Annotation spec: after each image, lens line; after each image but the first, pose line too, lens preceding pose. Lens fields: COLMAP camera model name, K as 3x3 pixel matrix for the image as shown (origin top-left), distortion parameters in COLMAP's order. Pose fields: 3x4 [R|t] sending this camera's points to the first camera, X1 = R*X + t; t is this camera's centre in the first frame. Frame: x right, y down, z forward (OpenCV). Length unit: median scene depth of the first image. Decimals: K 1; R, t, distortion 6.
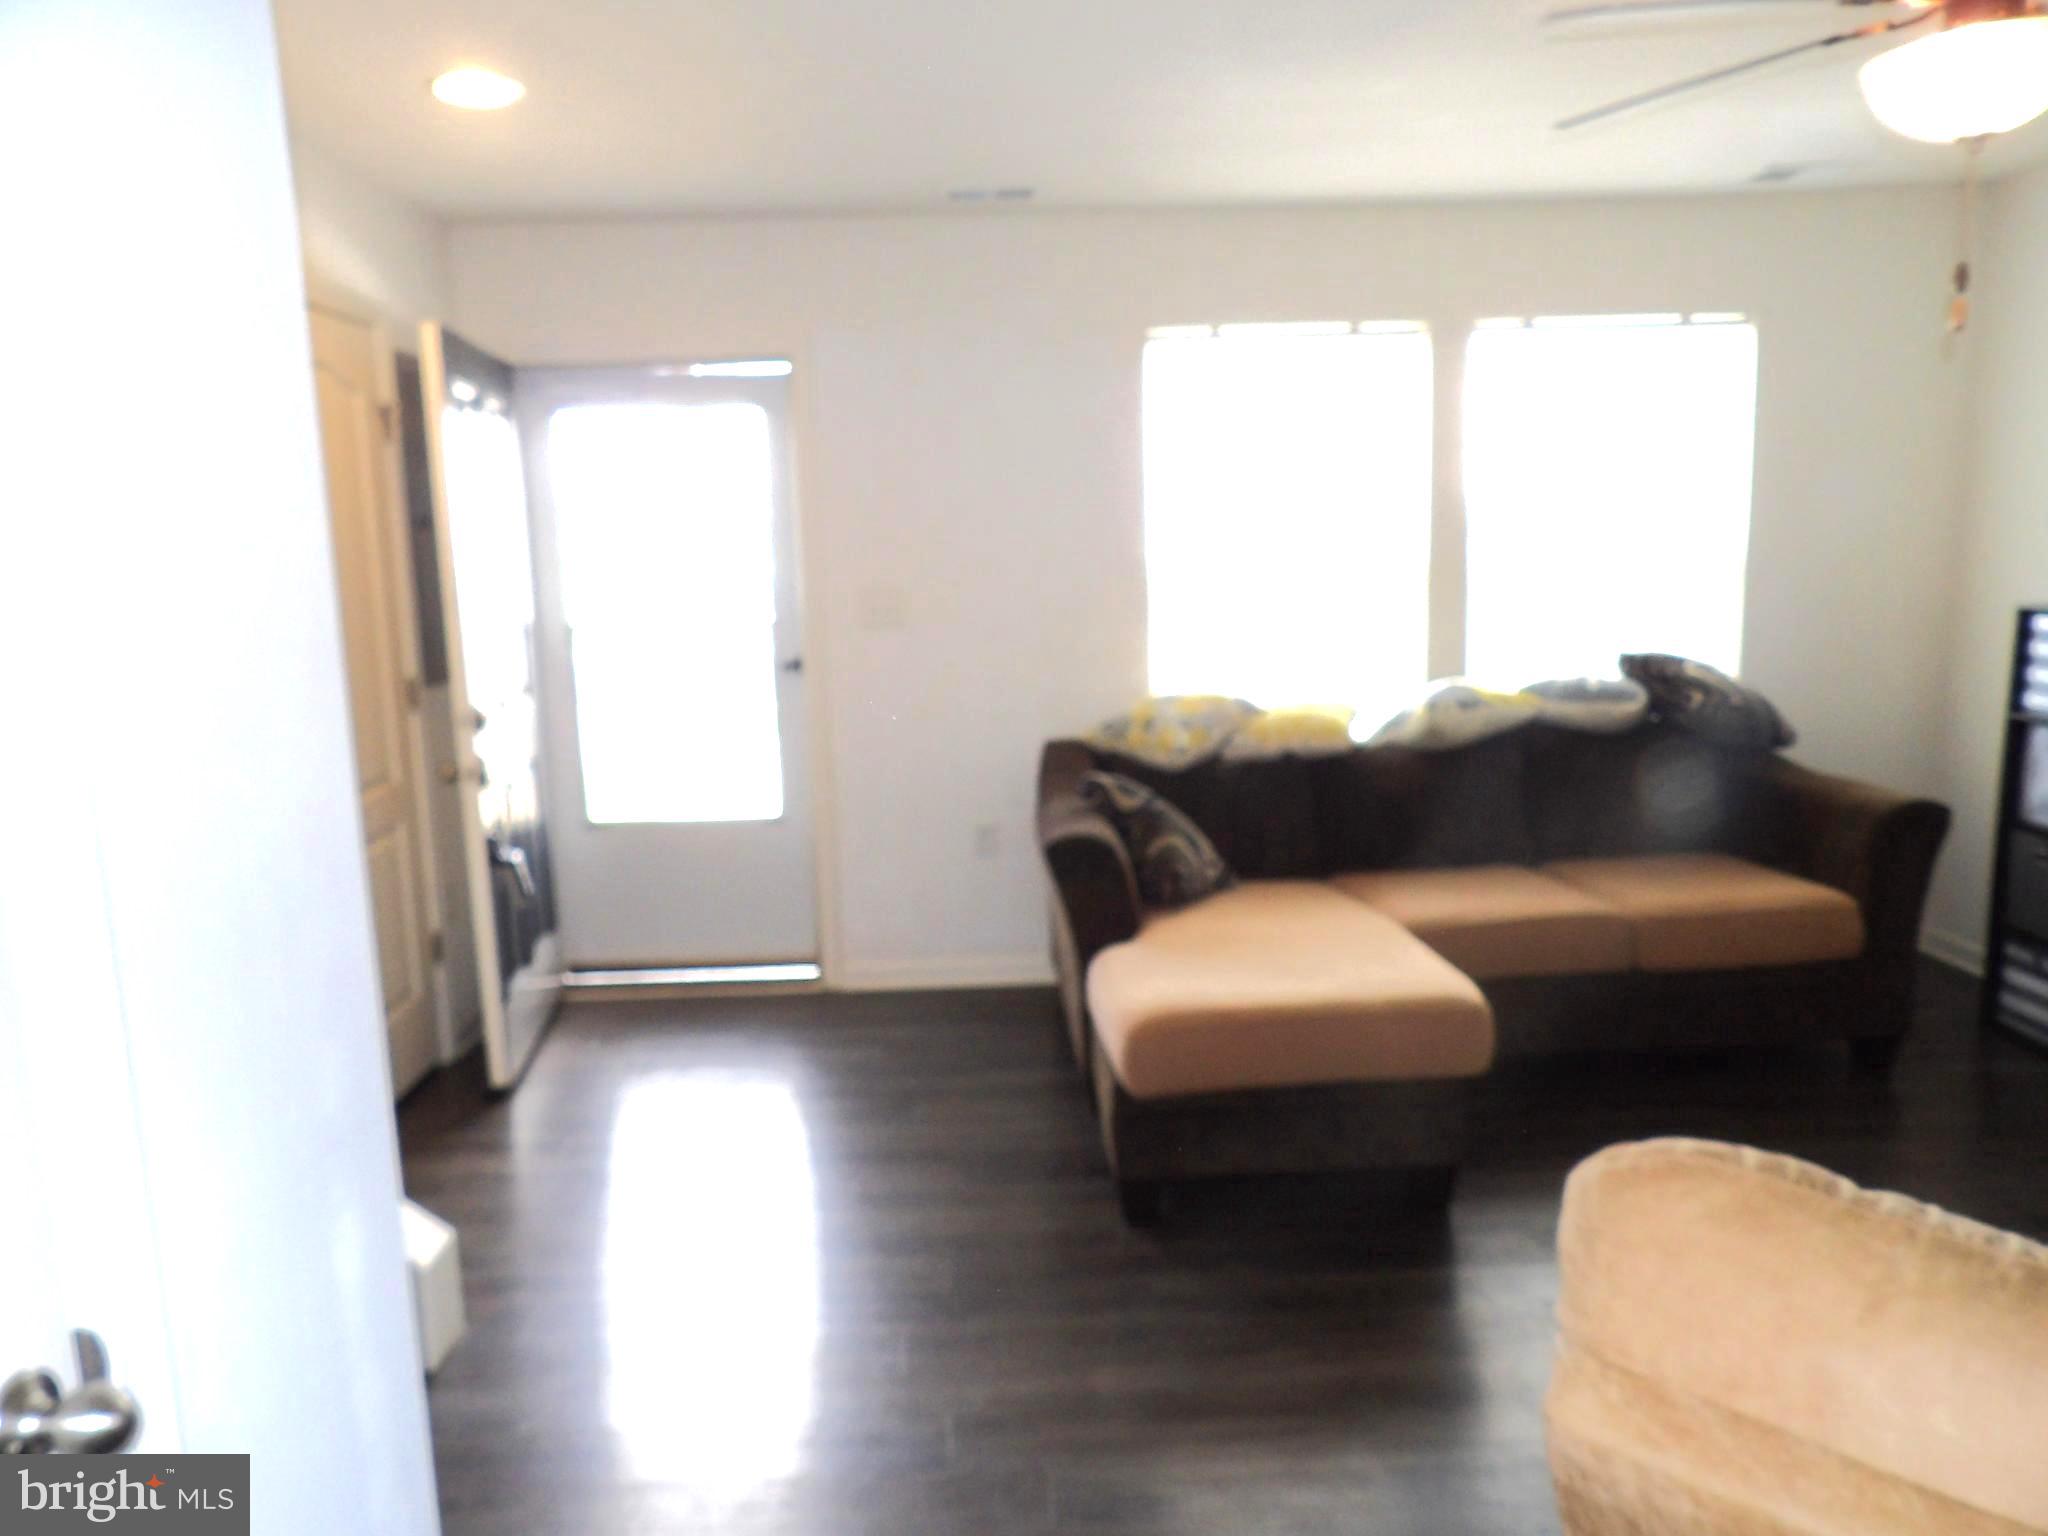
lens RADIAL K [[1453.5, 0, 1020.1], [0, 1453.5, 786.5], [0, 0, 1]] dist [-0.043958, 0.046730]
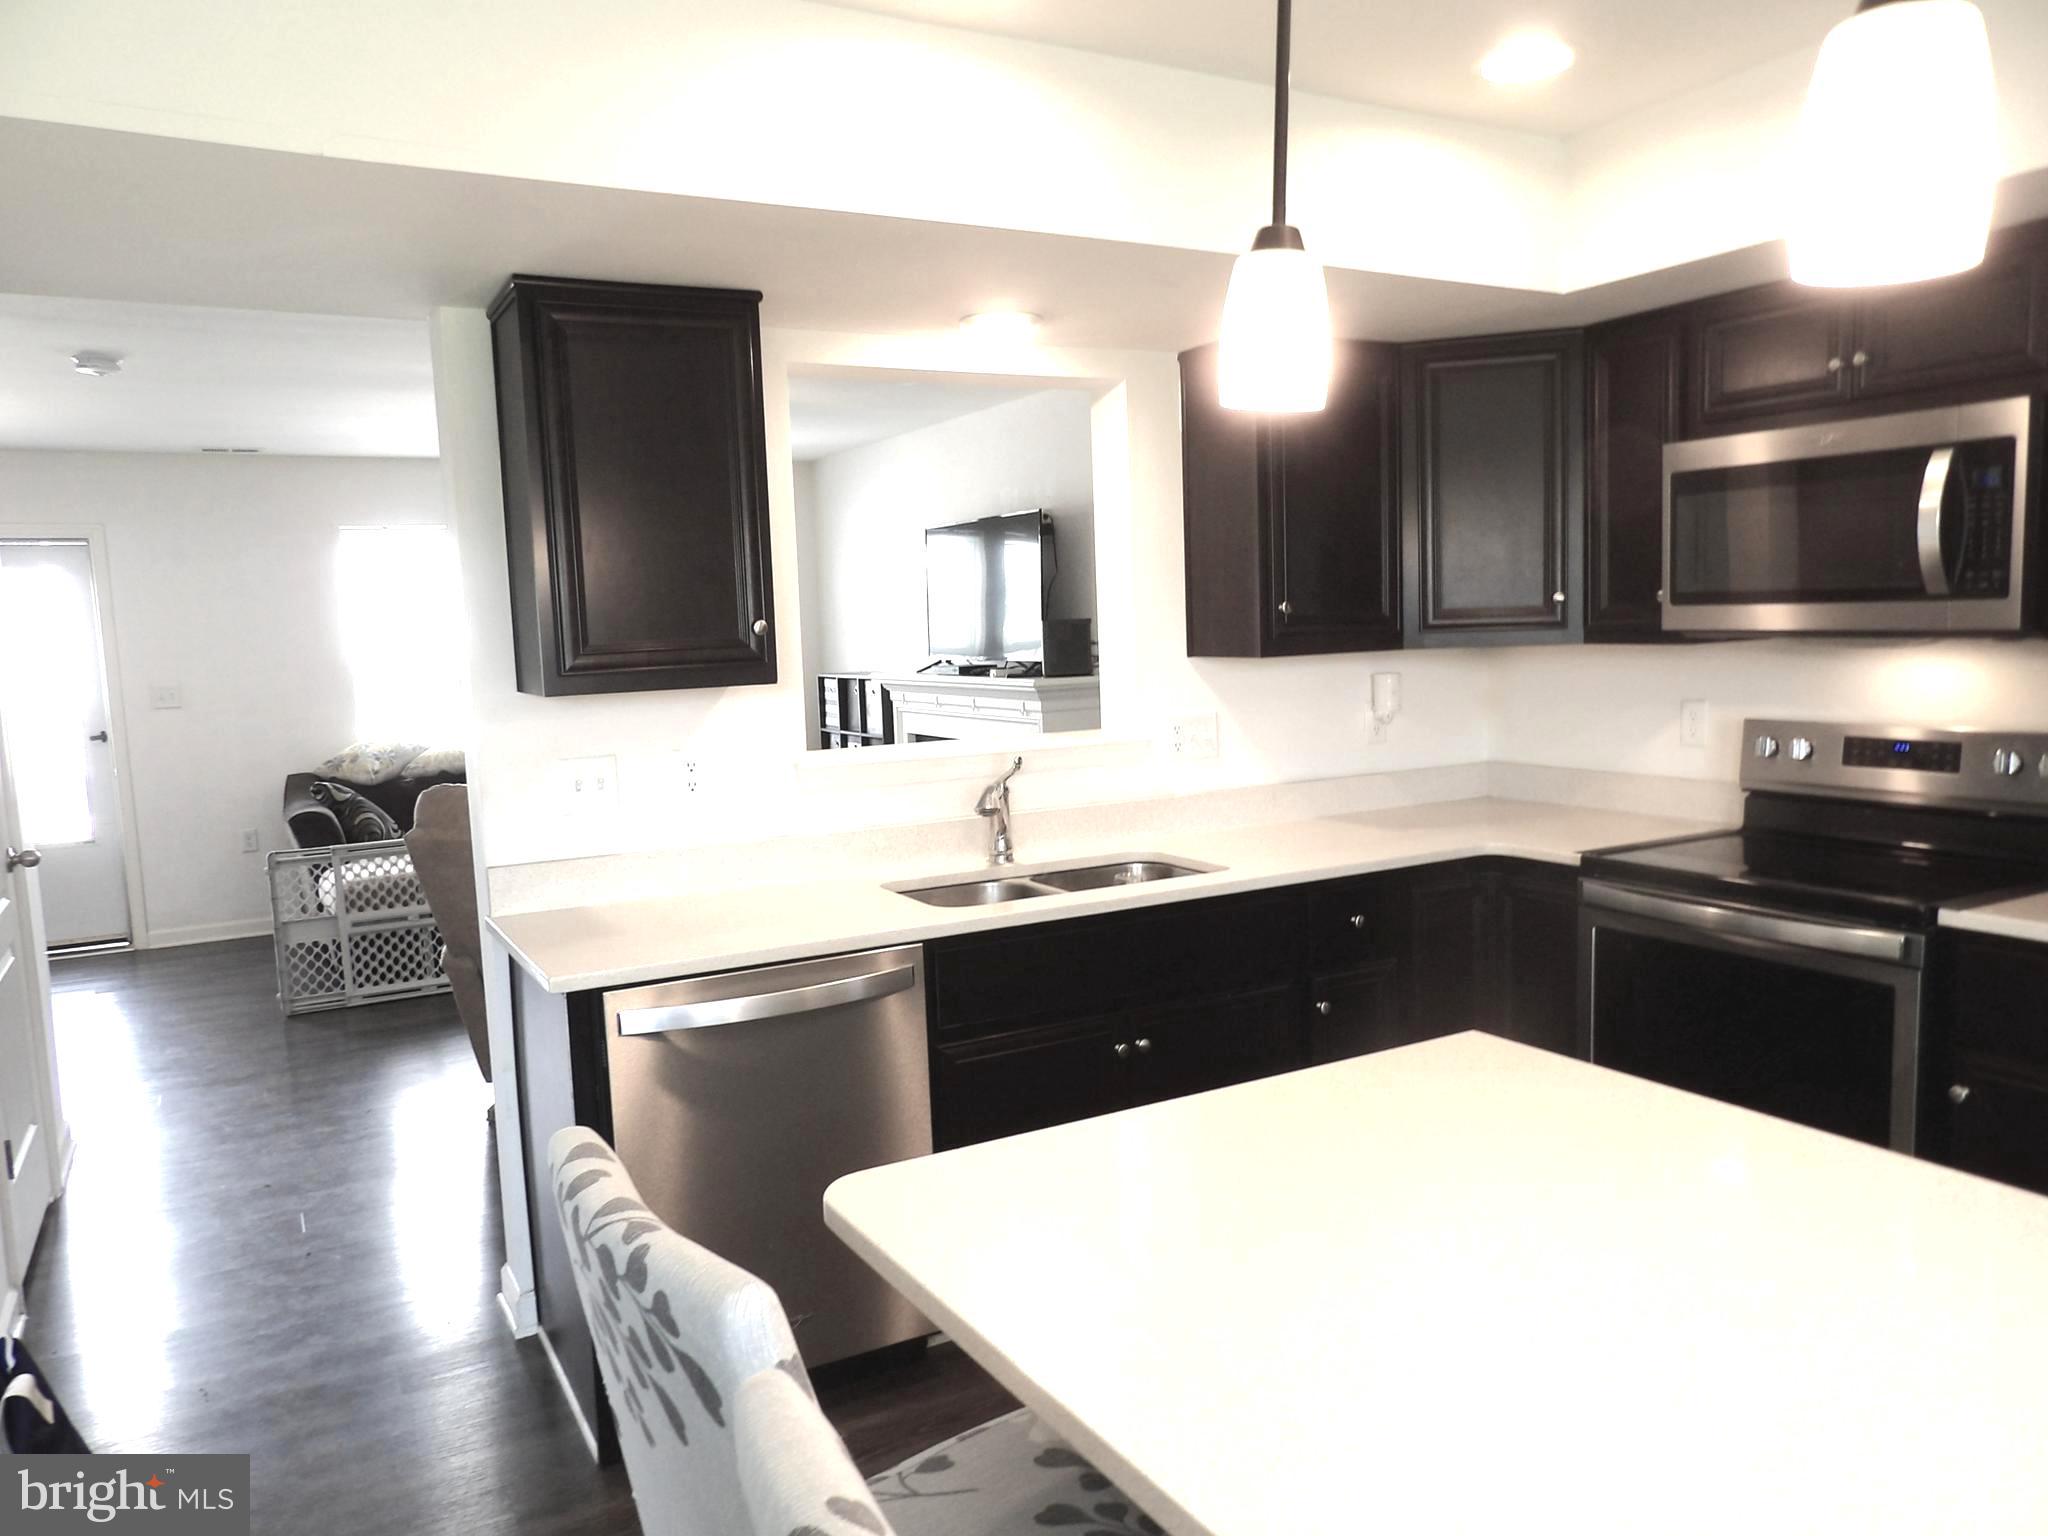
lens RADIAL K [[1453.5, 0, 1020.1], [0, 1453.5, 786.5], [0, 0, 1]] dist [-0.043958, 0.046730]
pose [[0.883972, -0.051182, 0.464729, -0.008537], [0.096876, 0.992469, -0.074967, 0.189913], [-0.457393, 0.111290, 0.882274, -0.830843]]
